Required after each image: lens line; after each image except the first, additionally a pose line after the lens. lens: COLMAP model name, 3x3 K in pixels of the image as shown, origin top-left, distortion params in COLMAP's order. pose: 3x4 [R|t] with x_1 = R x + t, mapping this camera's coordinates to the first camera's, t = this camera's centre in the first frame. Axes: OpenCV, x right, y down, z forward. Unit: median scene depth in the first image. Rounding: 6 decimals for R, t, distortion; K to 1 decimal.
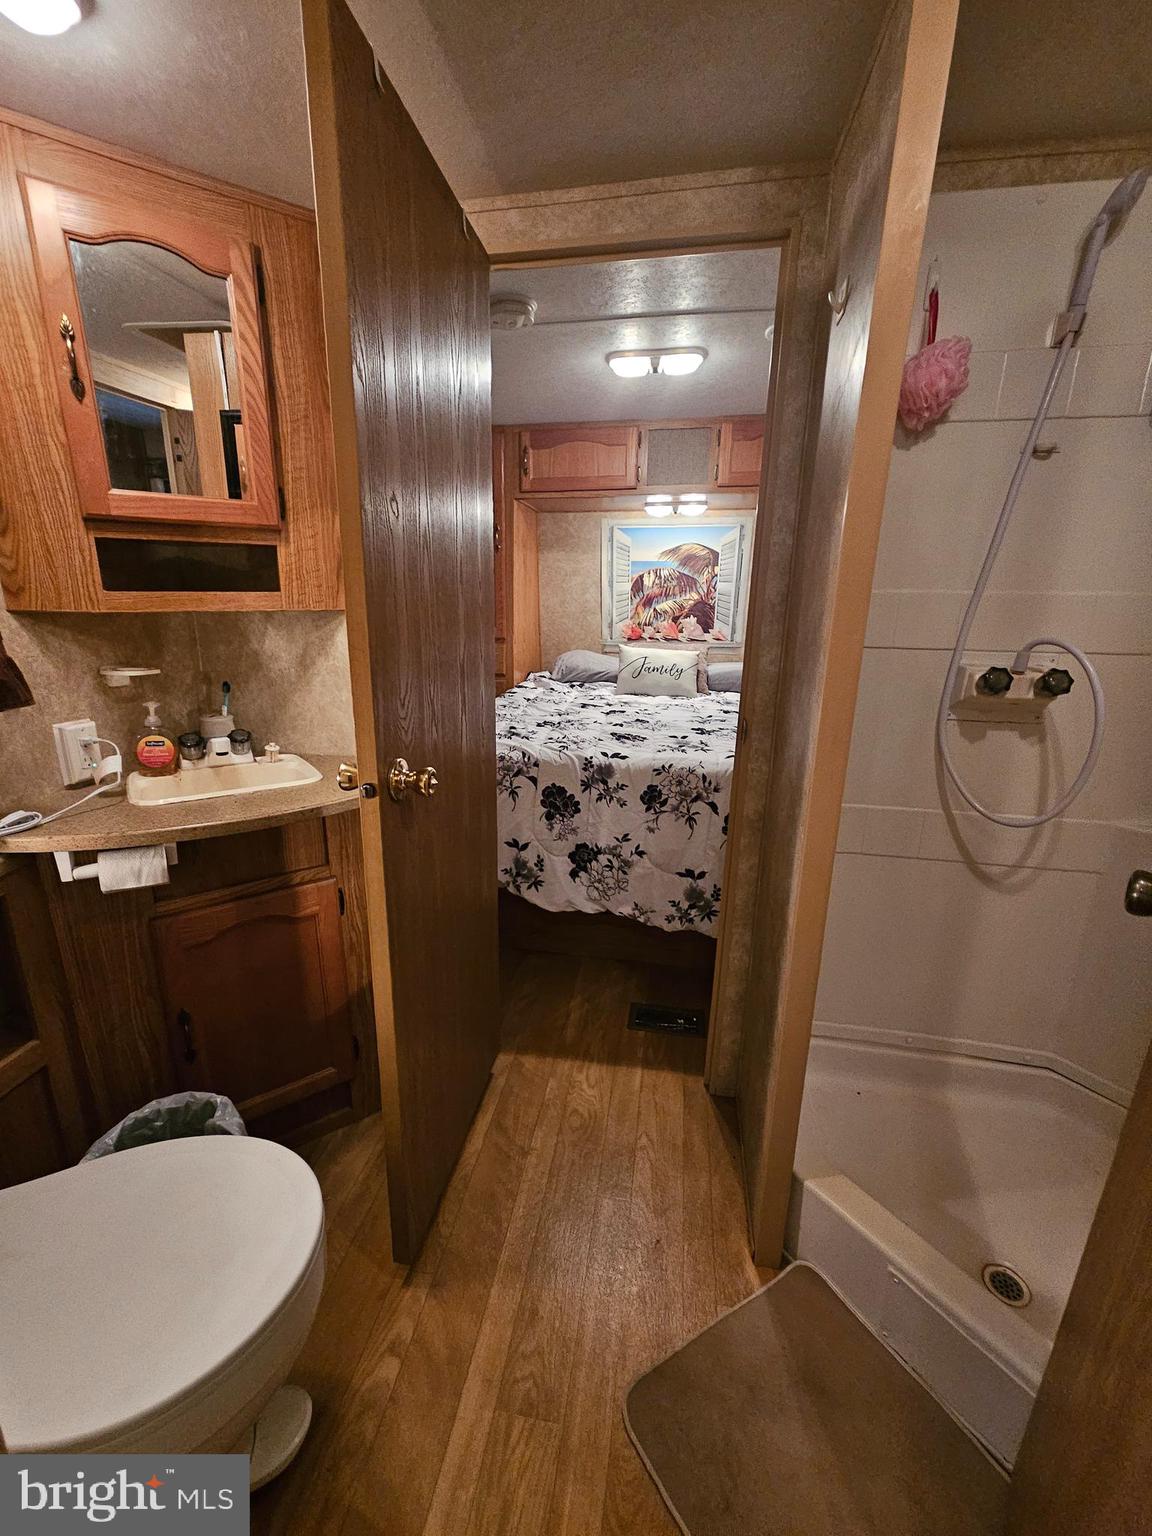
lens RADIAL K [[623.2, 0, 575.5], [0, 623.2, 769.0], [0, 0, 1]] dist [-0.003347, -0.000116]
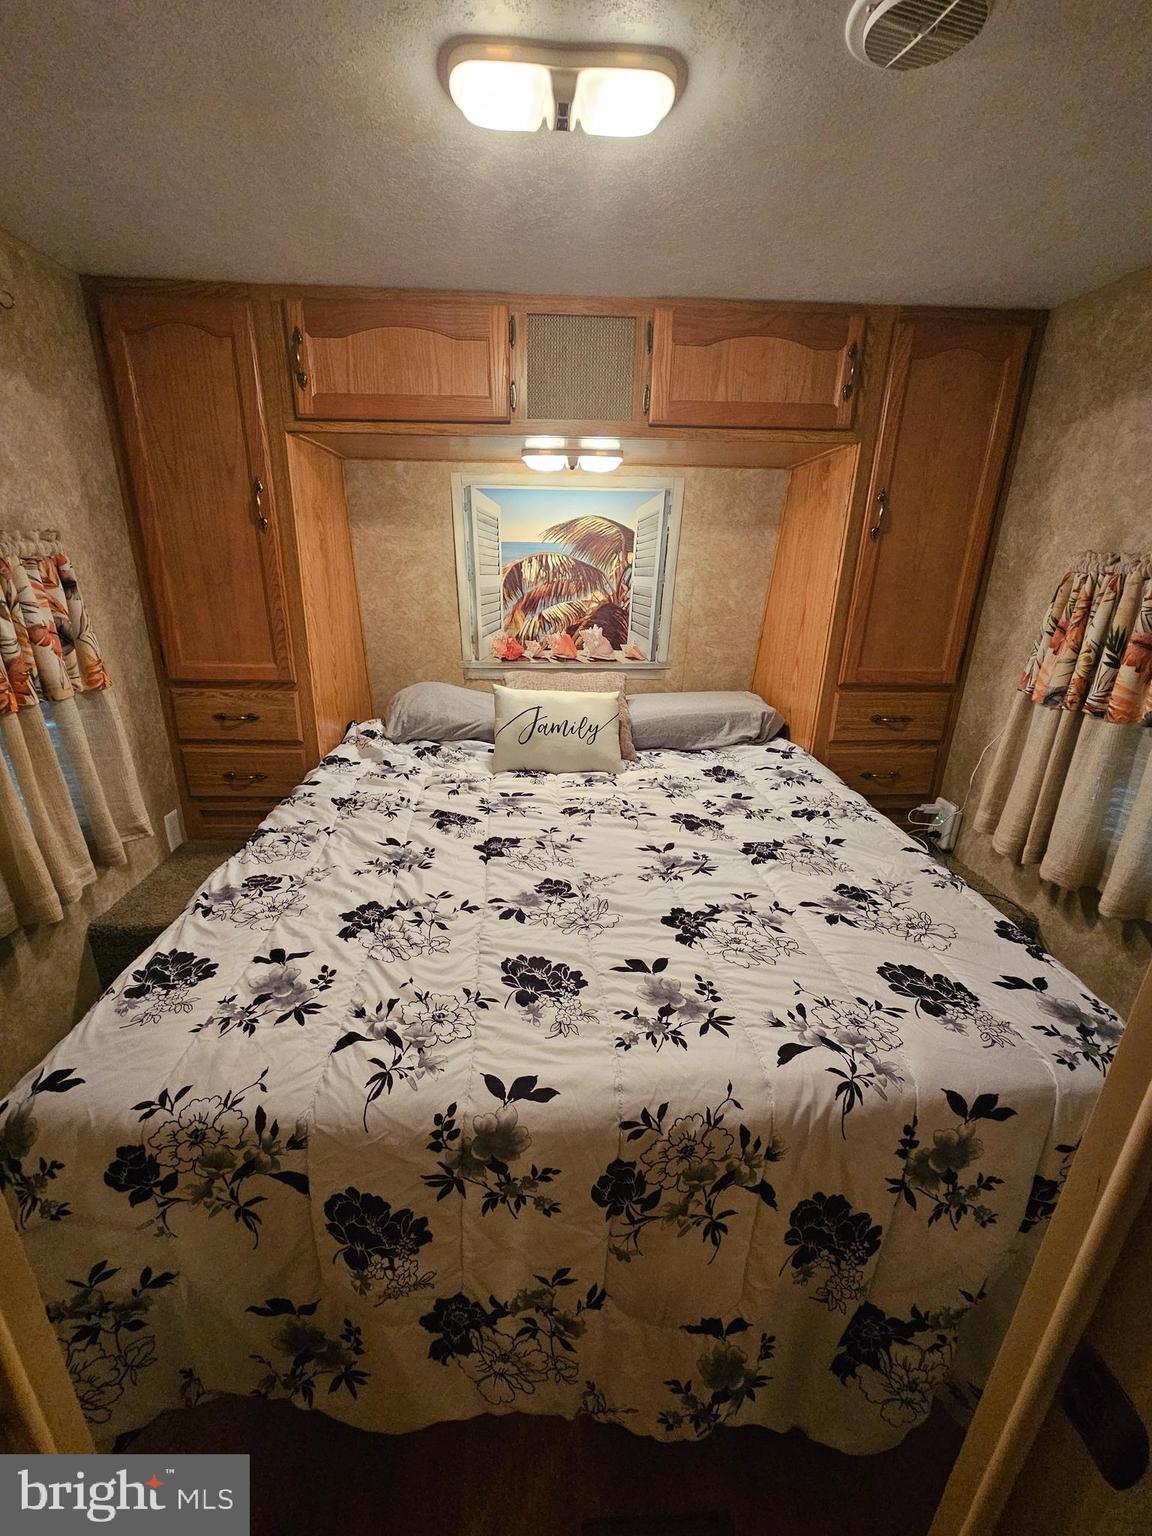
lens RADIAL K [[623.2, 0, 576.0], [0, 623.2, 771.0], [0, 0, 1]] dist [-0.003347, -0.000116]
pose [[0.975559, -0.066125, 0.209551, 0.015530], [0.051341, 0.995844, 0.075227, -0.160604], [-0.213654, -0.062630, 0.974900, 0.383770]]
